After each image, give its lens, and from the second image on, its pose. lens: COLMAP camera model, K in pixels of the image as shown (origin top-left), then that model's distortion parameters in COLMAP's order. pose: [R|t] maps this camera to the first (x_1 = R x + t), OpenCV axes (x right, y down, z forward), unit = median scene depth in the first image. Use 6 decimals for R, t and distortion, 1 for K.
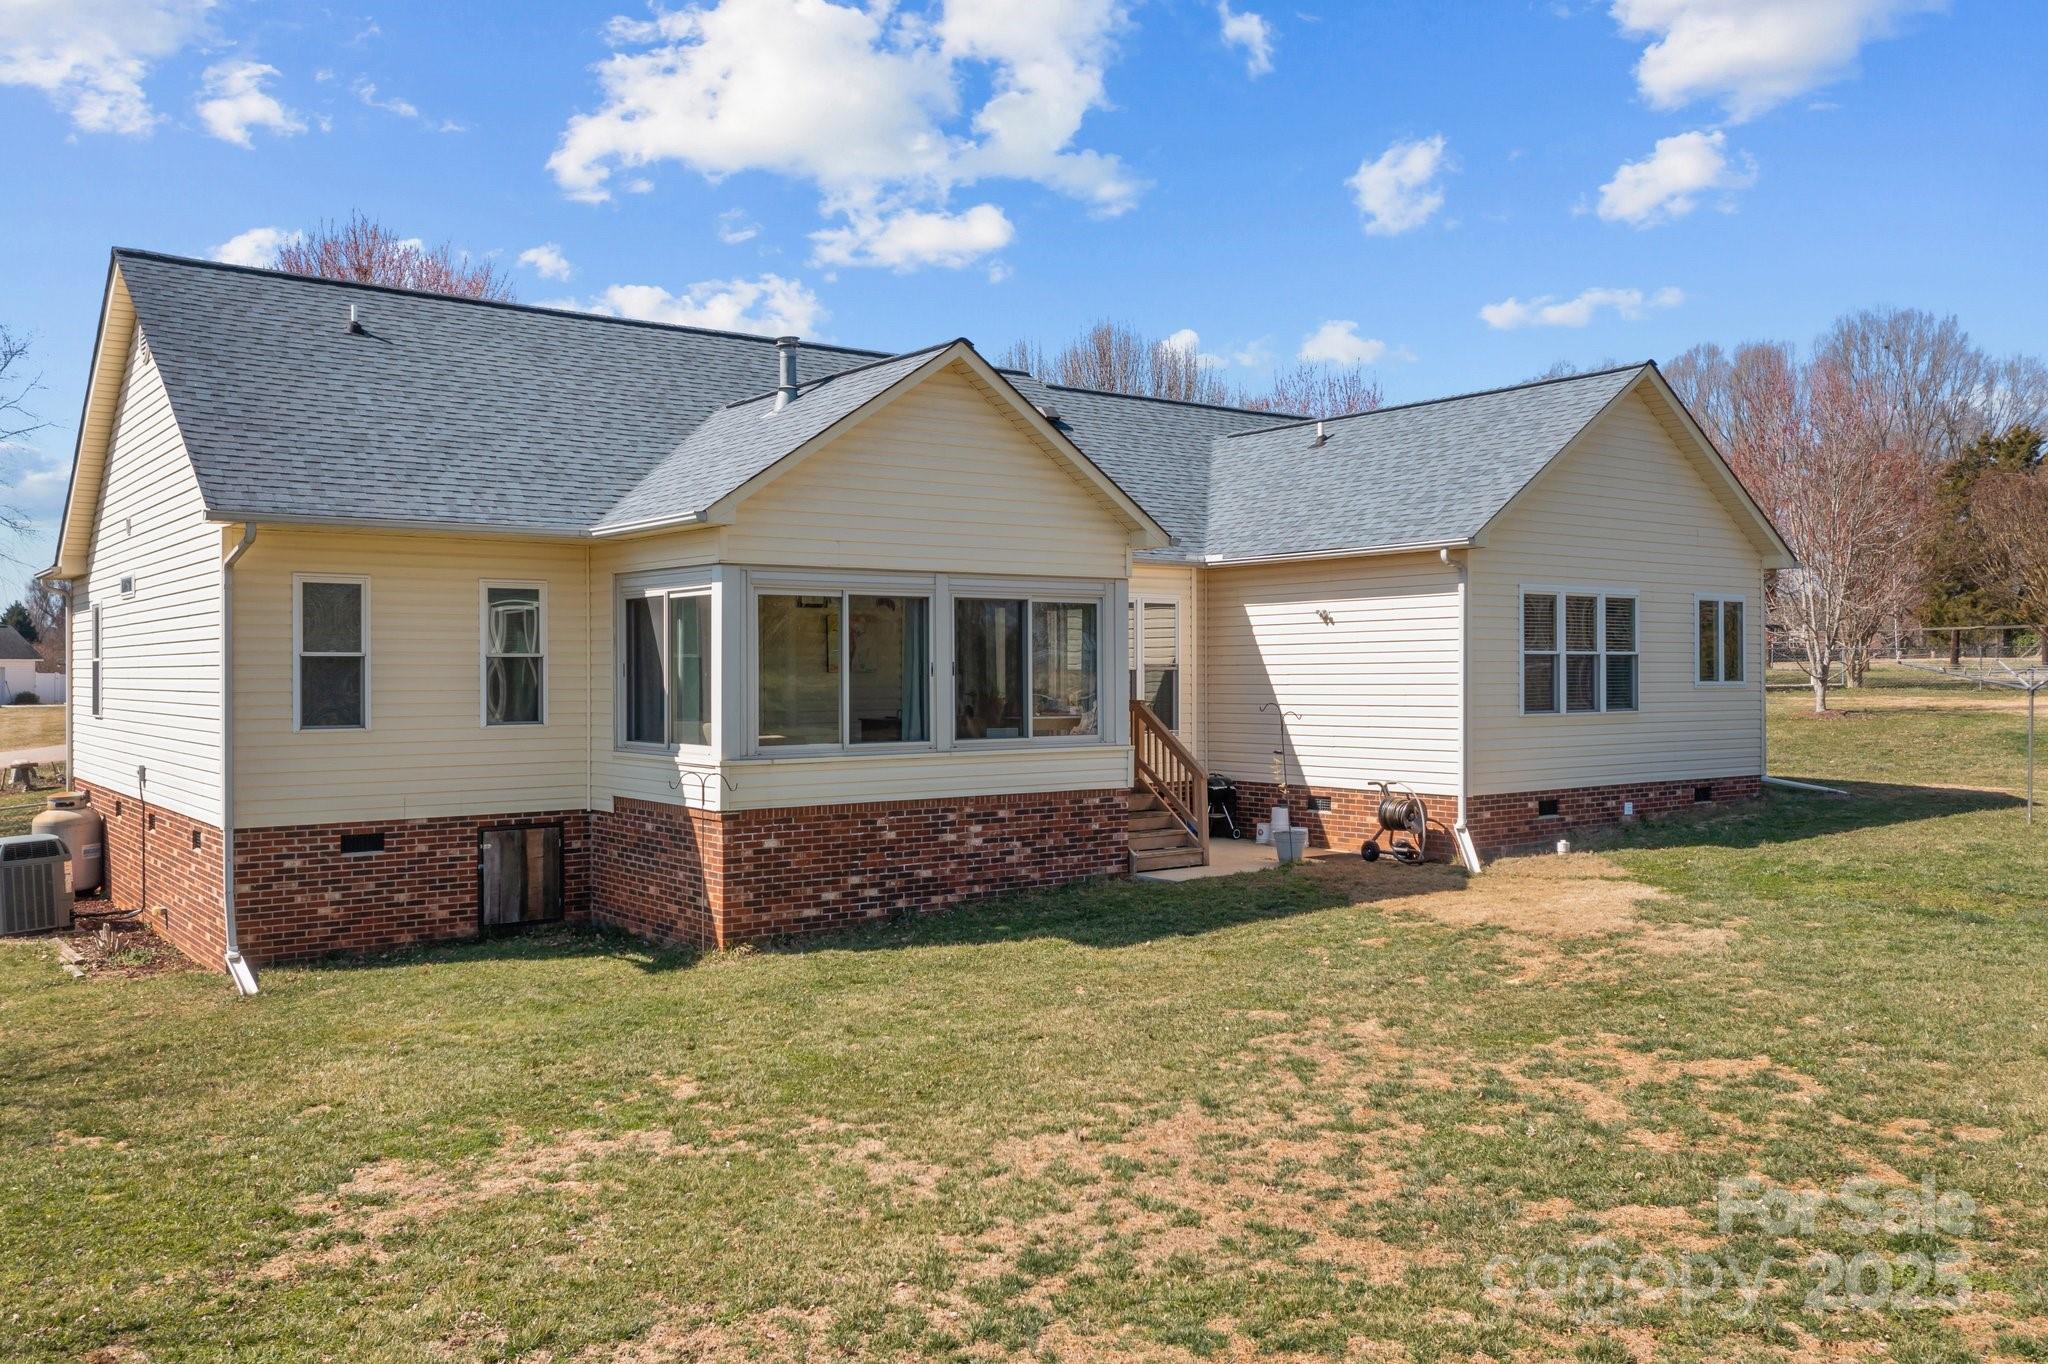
lens RADIAL K [[1625.9, 0, 1024.0], [0, 1625.9, 682.0], [0, 0, 1]] dist [0.003571, 0.002655]
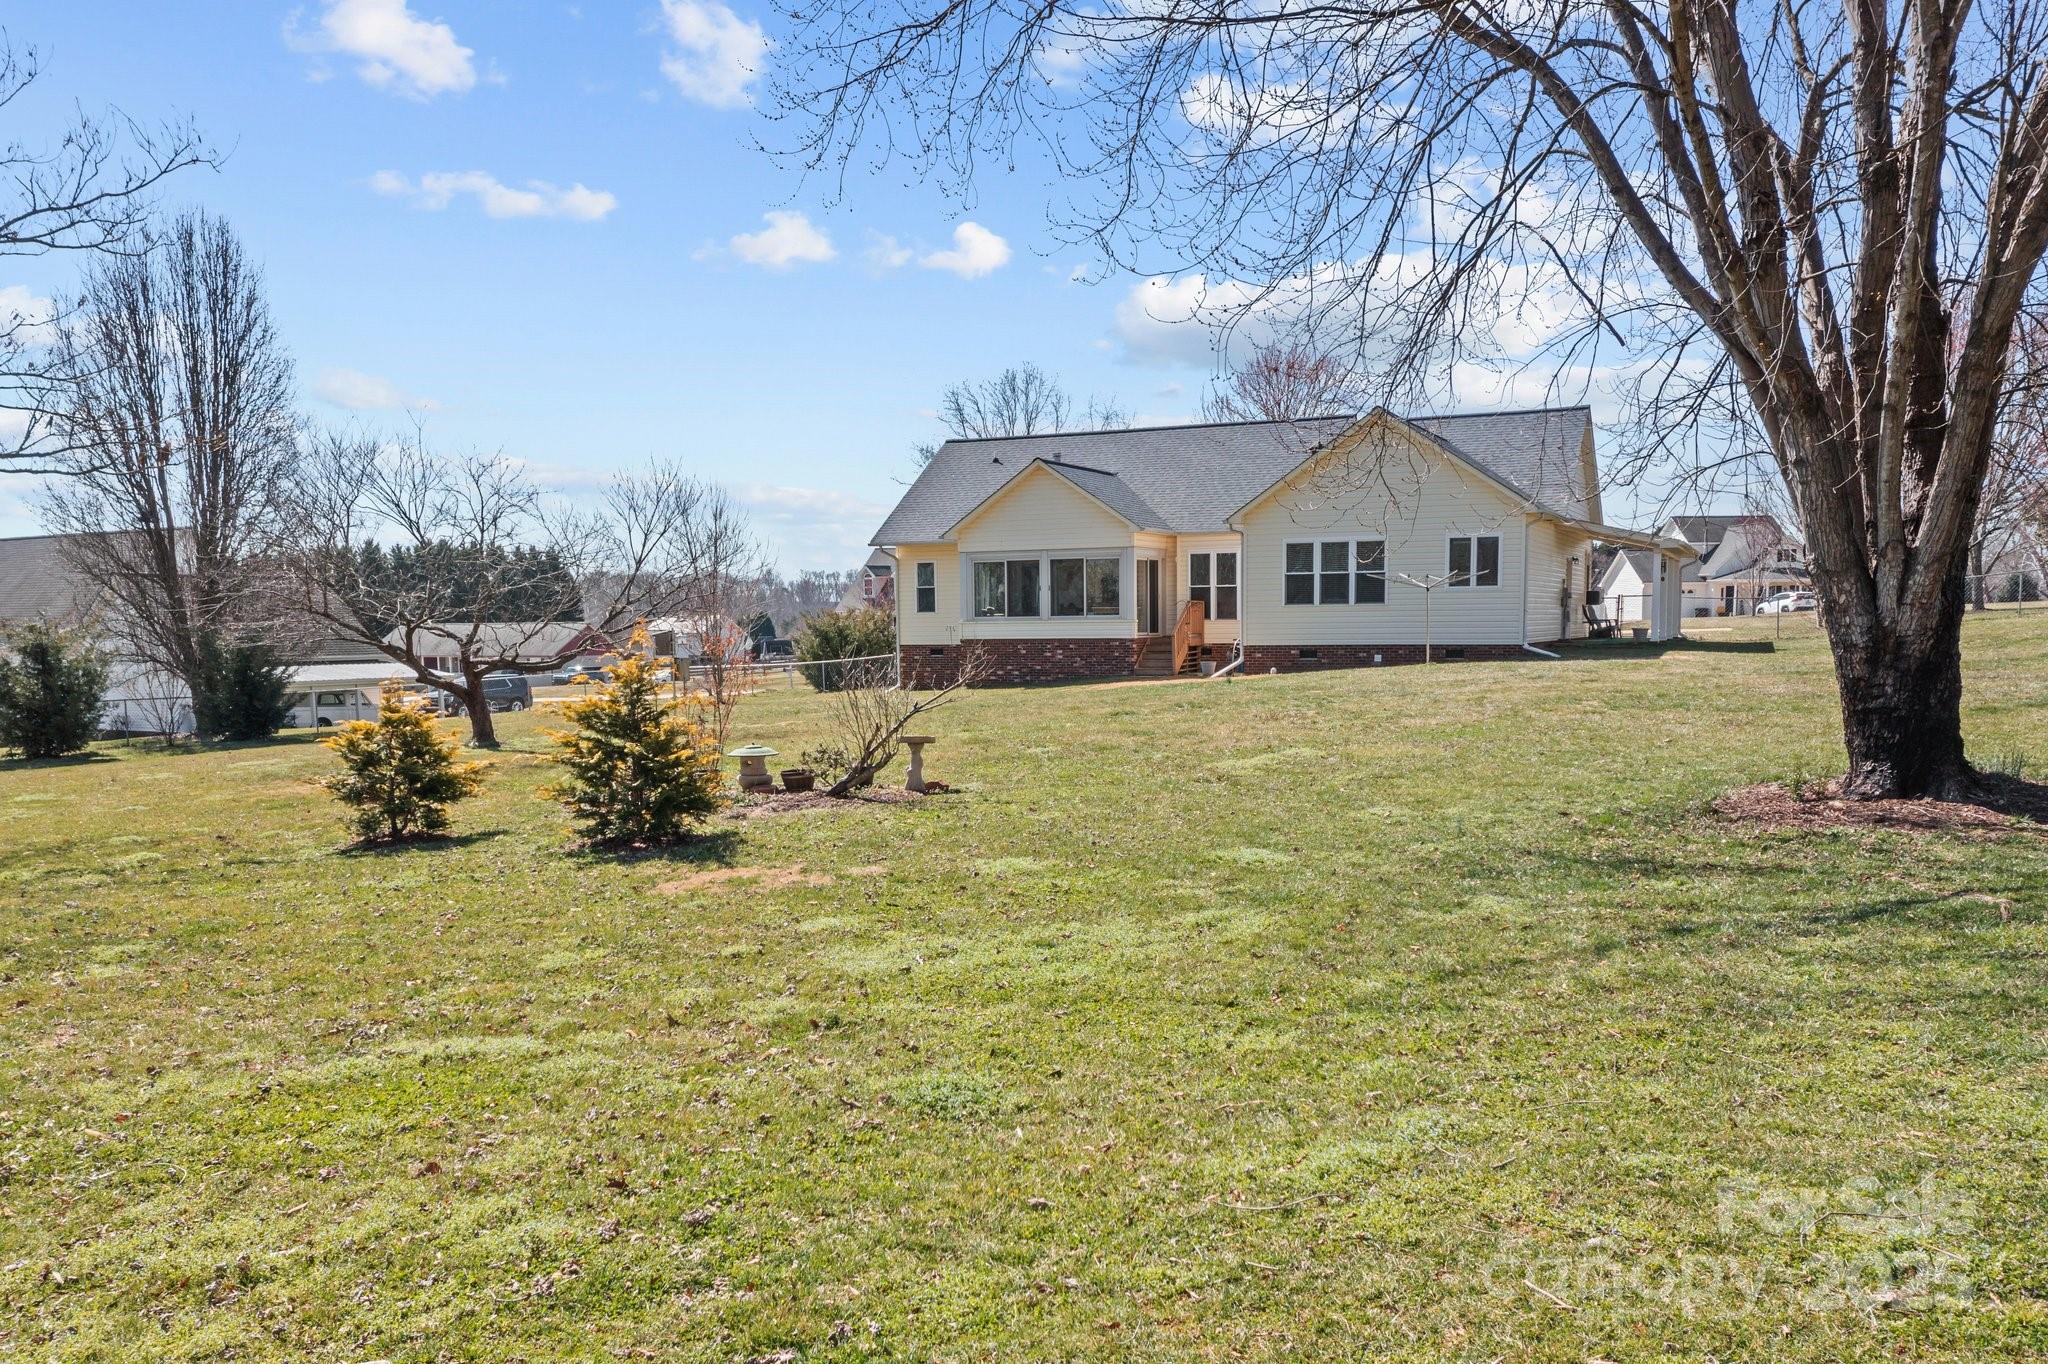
lens RADIAL K [[1625.9, 0, 1024.0], [0, 1625.9, 682.0], [0, 0, 1]] dist [0.003571, 0.002655]
pose [[0.496527, 0.032088, -0.867428, 1.847392], [0.009011, 0.999072, 0.042116, 0.027218], [0.867975, -0.028729, 0.495777, -0.254321]]
